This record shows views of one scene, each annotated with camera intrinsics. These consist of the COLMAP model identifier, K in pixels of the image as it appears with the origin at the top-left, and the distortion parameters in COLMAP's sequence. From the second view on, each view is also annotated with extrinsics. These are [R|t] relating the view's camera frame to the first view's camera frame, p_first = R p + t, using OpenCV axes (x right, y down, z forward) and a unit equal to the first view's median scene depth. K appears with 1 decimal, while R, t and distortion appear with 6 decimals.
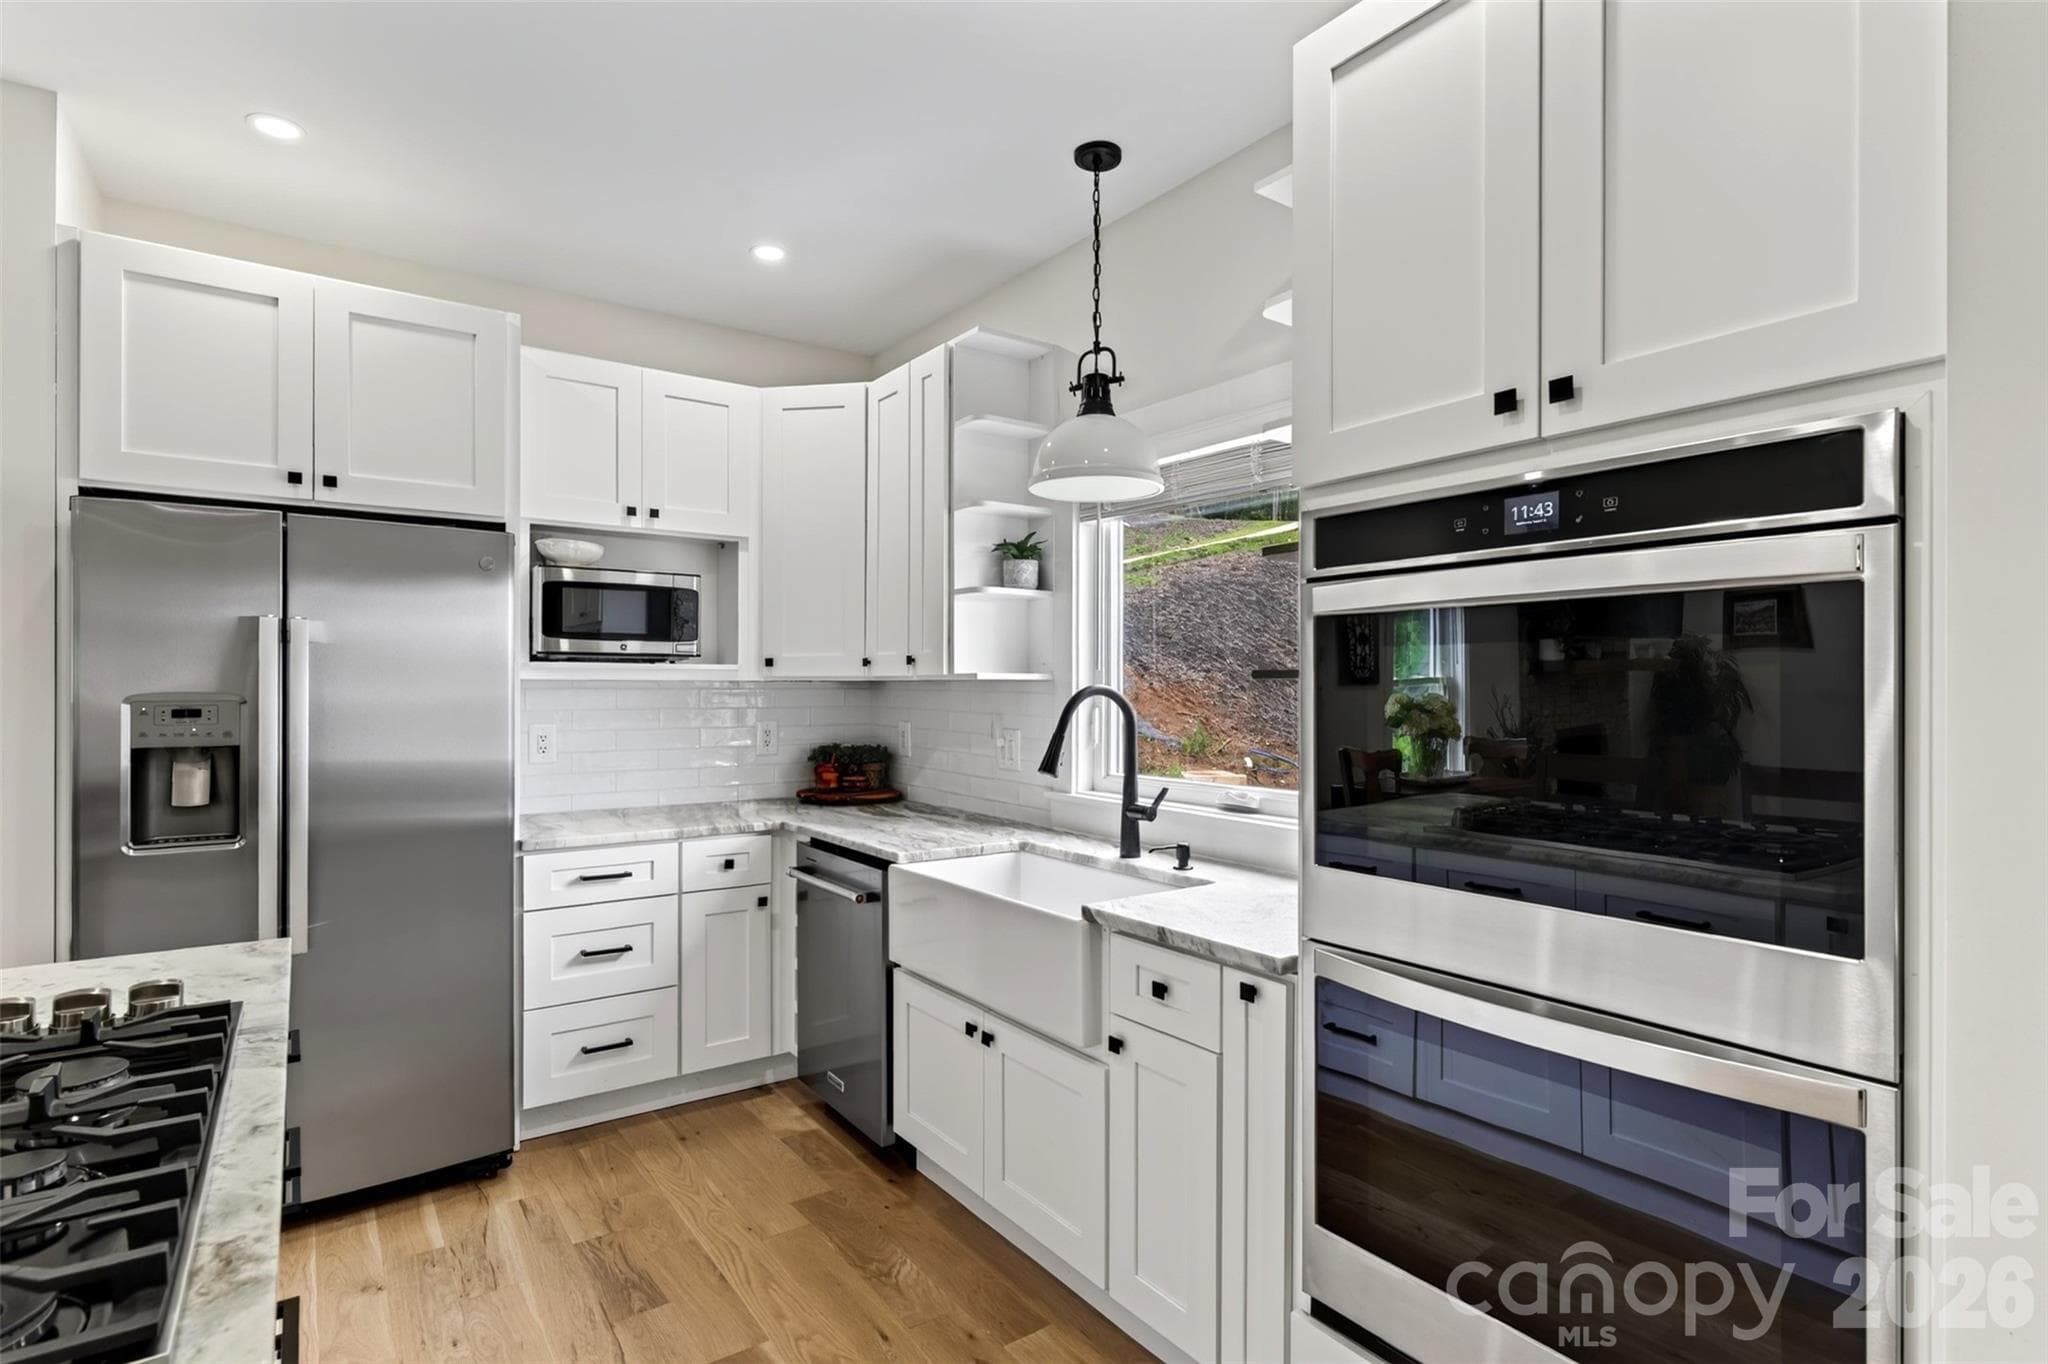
lens RADIAL K [[1022.8, 0, 1023.6], [0, 1022.8, 679.7], [0, 0, 1]] dist [0.002734, 0.001151]
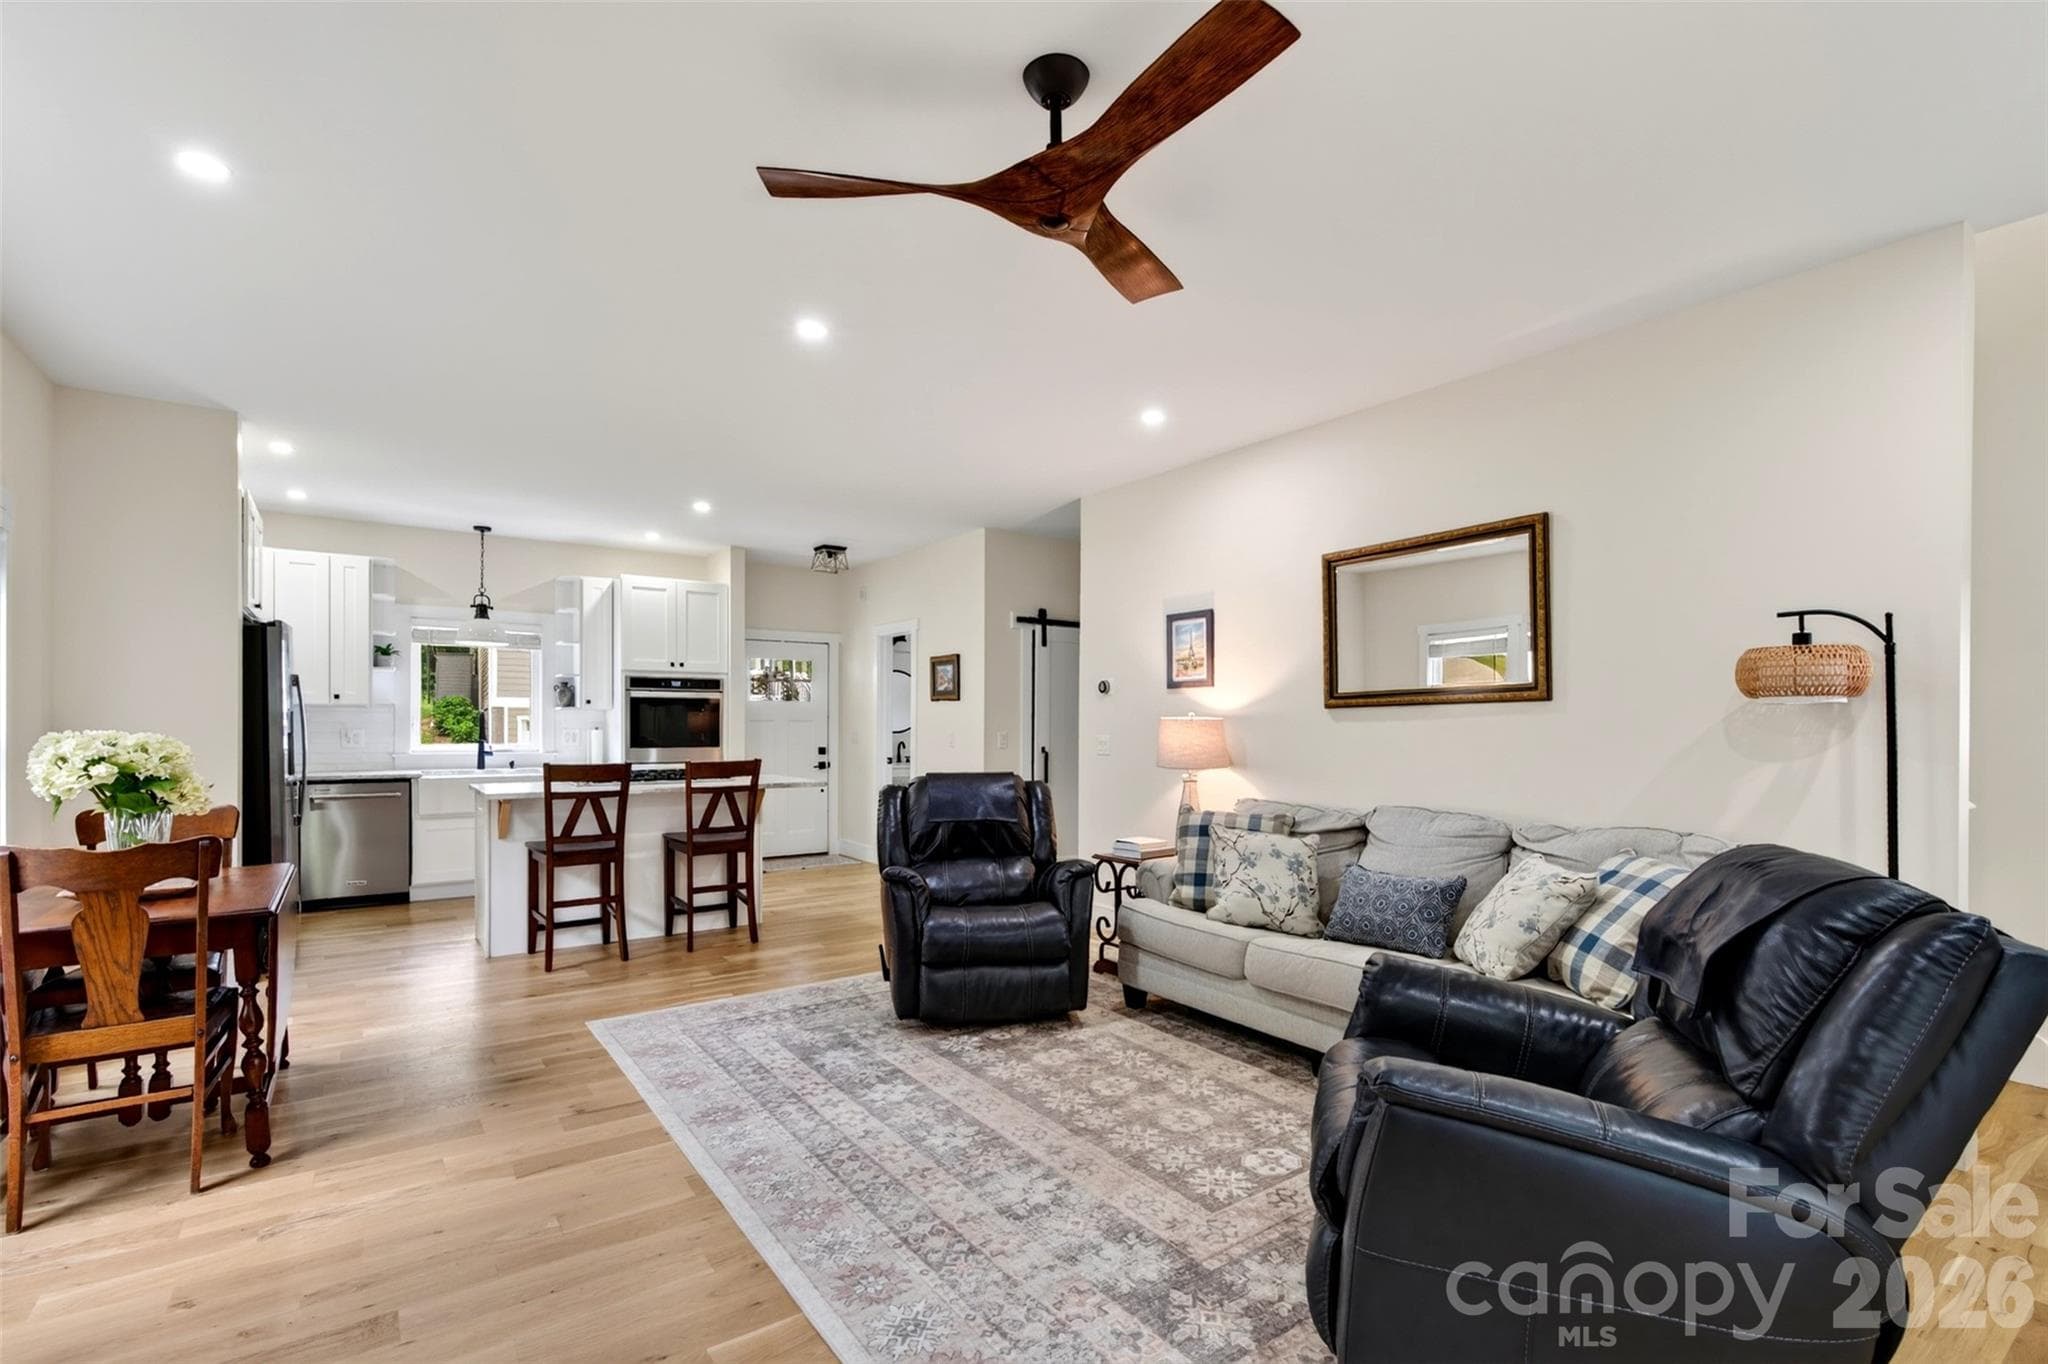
lens RADIAL K [[911.1, 0, 1027.3], [0, 911.1, 729.7], [0, 0, 1]] dist [0.000406, 0.000017]
pose [[-0.012576, -0.011083, 0.999859, -2.567187], [-0.013223, 0.999853, 0.010917, 0.012383], [-0.999833, -0.013084, -0.012721, -0.529947]]
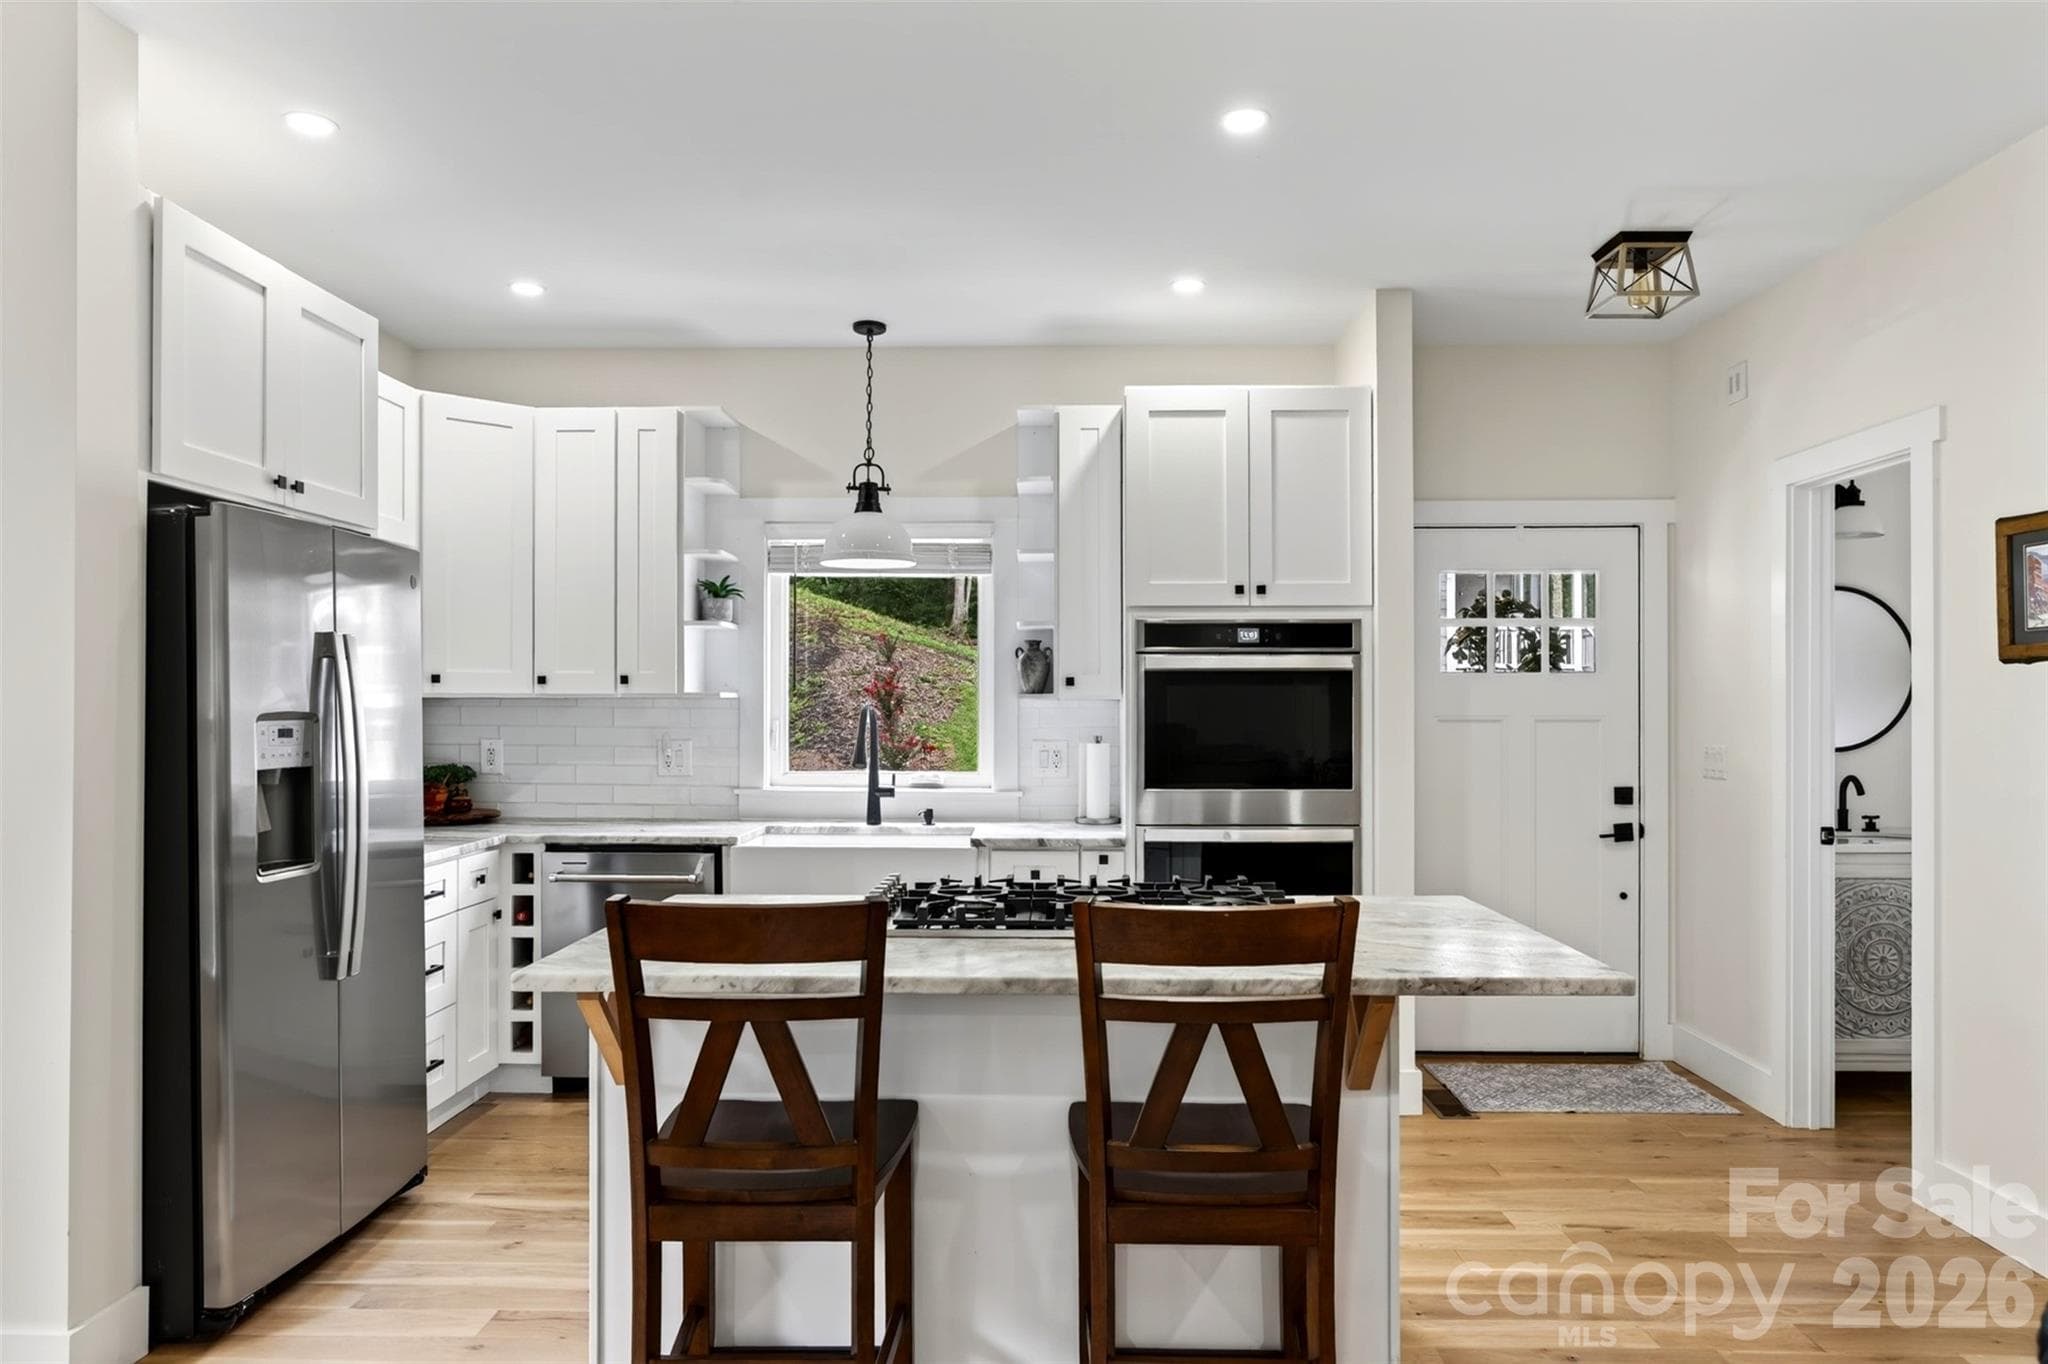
lens RADIAL K [[1341.8, 0, 1023.2], [0, 1341.8, 702.7], [0, 0, 1]] dist [-0.032899, 0.000952]
pose [[0.594075, -0.001055, 0.804409, -1.291660], [-0.005734, 0.999968, 0.005546, -0.006589], [-0.804390, -0.007907, 0.594050, -0.268628]]
